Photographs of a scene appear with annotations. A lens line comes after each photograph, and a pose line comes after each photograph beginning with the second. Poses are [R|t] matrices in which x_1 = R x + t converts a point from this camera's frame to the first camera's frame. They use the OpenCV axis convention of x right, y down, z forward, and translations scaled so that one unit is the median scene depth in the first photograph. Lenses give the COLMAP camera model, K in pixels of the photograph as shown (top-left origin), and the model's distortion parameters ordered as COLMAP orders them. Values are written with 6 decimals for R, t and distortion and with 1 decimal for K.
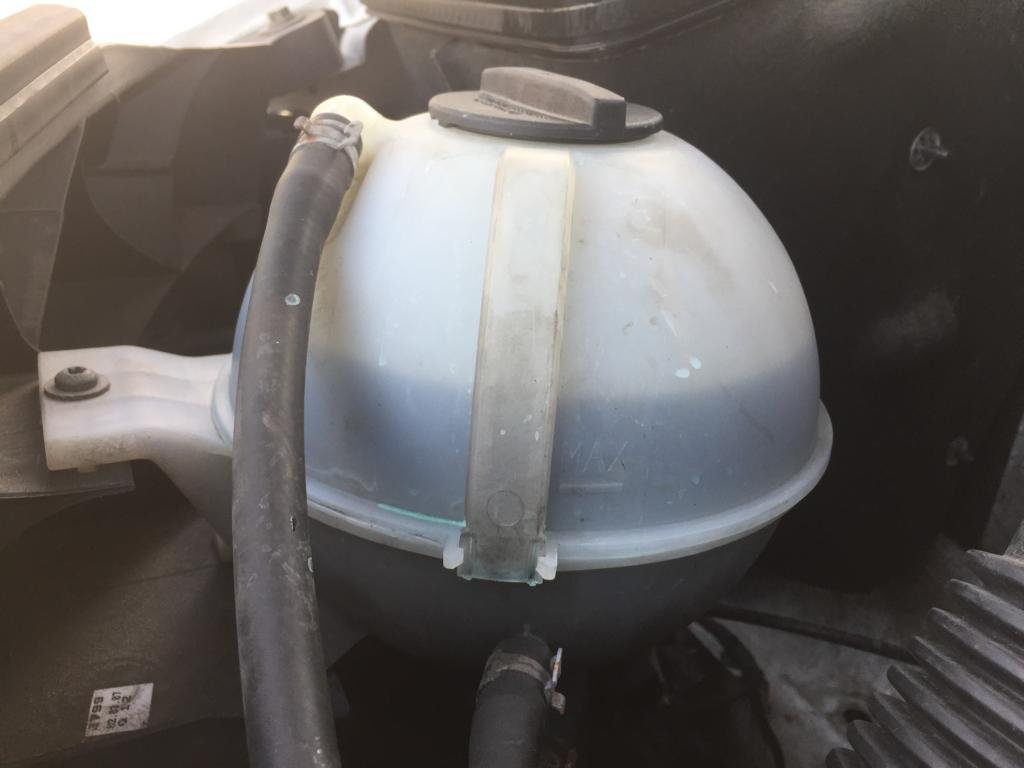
lens RADIAL K [[874.7, 0, 512.0], [0, 874.7, 384.0], [0, 0, 1]] dist [0.060406, -0.109308]
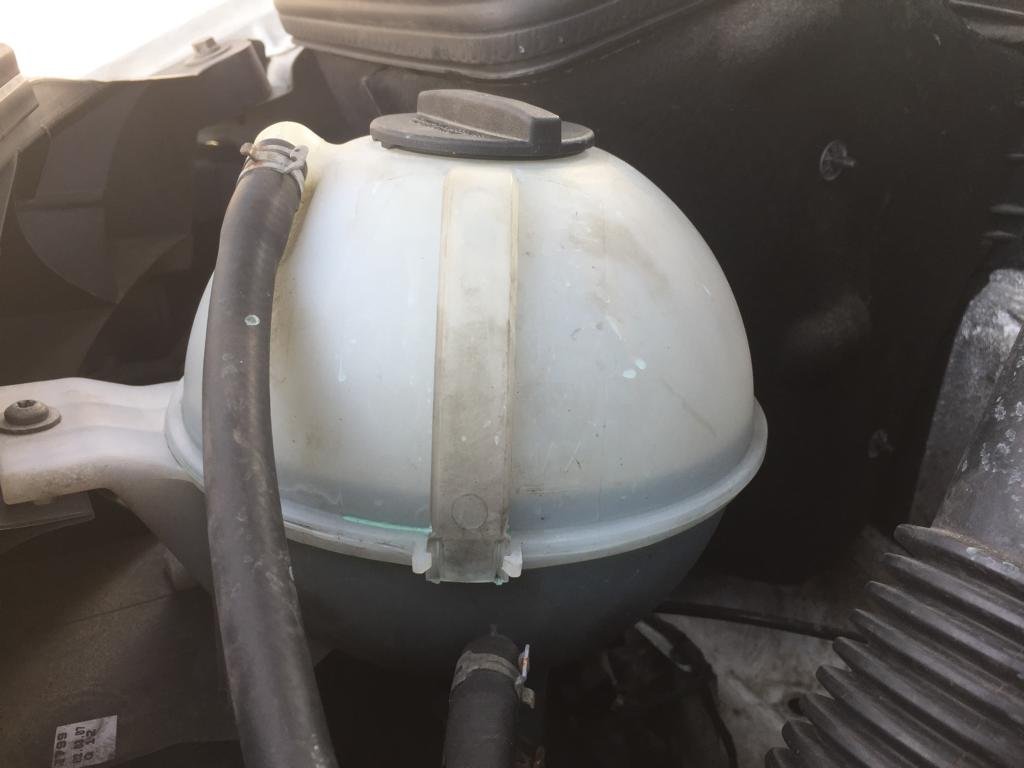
lens RADIAL K [[877.2, 0, 510.3], [0, 877.2, 390.2], [0, 0, 1]] dist [0.079624, -0.178463]
pose [[0.995407, -0.052415, 0.080105, -0.032380], [0.053782, 0.998440, -0.015002, 0.014988], [-0.079194, 0.019241, 0.996674, -0.041583]]
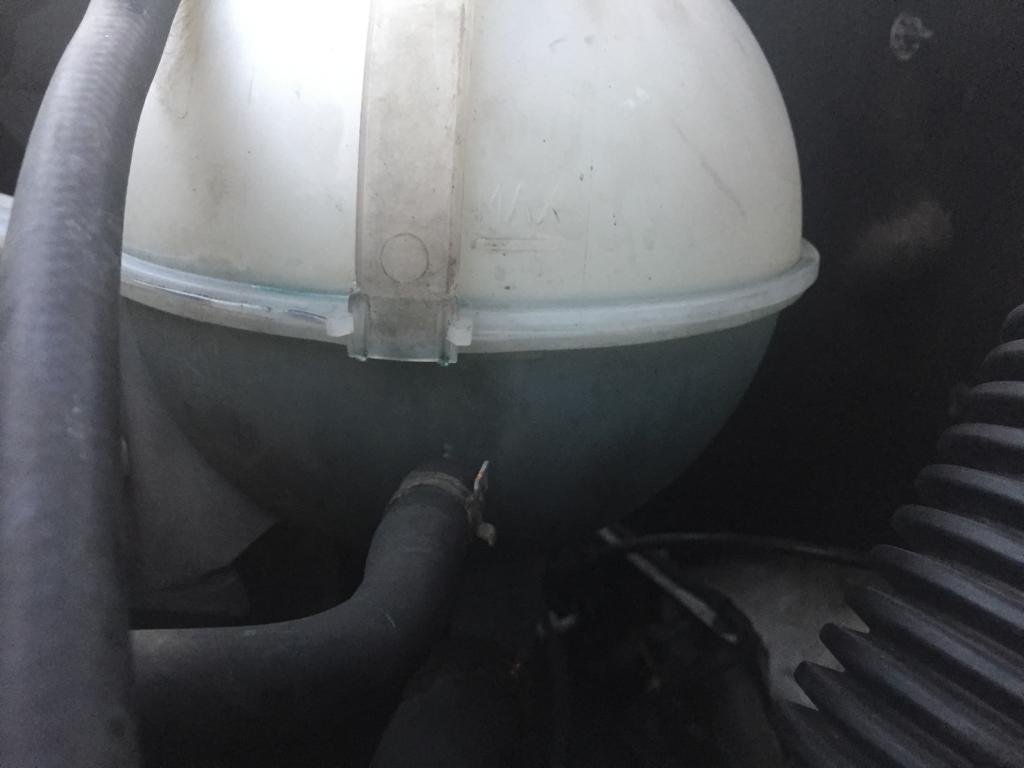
lens RADIAL K [[874.7, 0, 512.0], [0, 874.7, 384.0], [0, 0, 1]] dist [0.060406, -0.109308]
pose [[0.999635, -0.025942, 0.007488, 0.071682], [0.026488, 0.995984, -0.085518, 0.292716], [-0.005240, 0.085685, 0.996308, 0.208947]]
